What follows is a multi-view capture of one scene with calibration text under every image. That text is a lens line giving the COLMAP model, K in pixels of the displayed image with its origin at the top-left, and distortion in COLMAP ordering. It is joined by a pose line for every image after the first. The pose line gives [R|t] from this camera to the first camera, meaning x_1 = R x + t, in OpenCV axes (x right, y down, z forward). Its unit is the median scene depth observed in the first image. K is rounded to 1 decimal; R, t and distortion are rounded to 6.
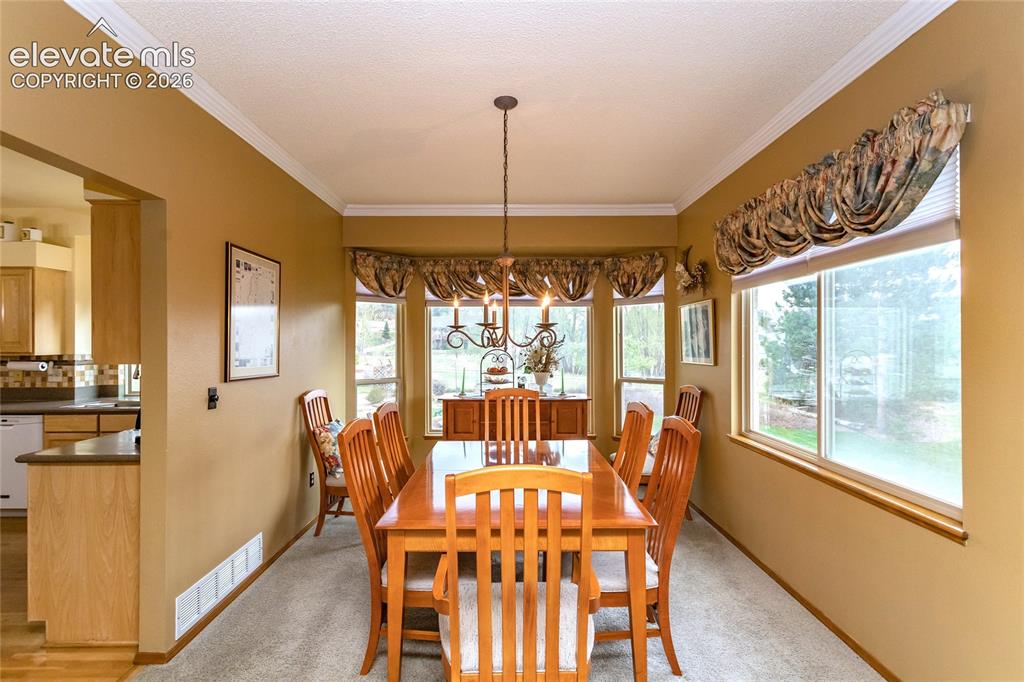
lens RADIAL K [[493.9, 0, 512.0], [0, 493.9, 341.0], [0, 0, 1]] dist [-0.000490, 0.000113]
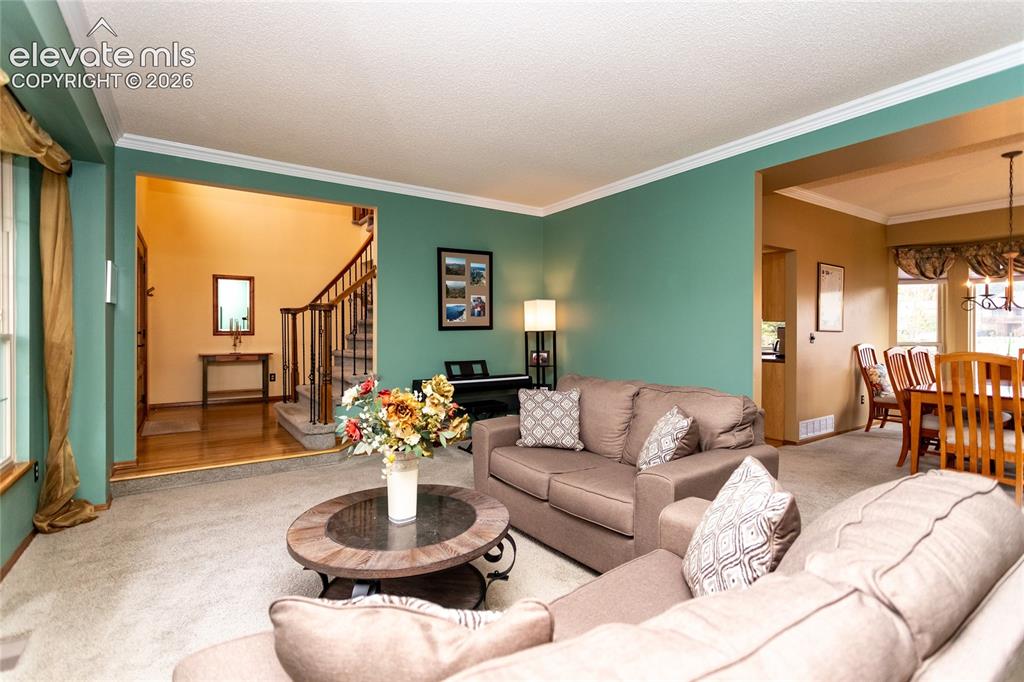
lens RADIAL K [[490.2, 0, 509.9], [0, 490.2, 329.9], [0, 0, 1]] dist [0.000349, 0.000041]
pose [[0.552860, 0.005911, -0.833253, 0.238170], [0.000321, 0.999973, 0.007307, 0.037552], [0.833274, -0.004308, 0.552843, -0.695221]]
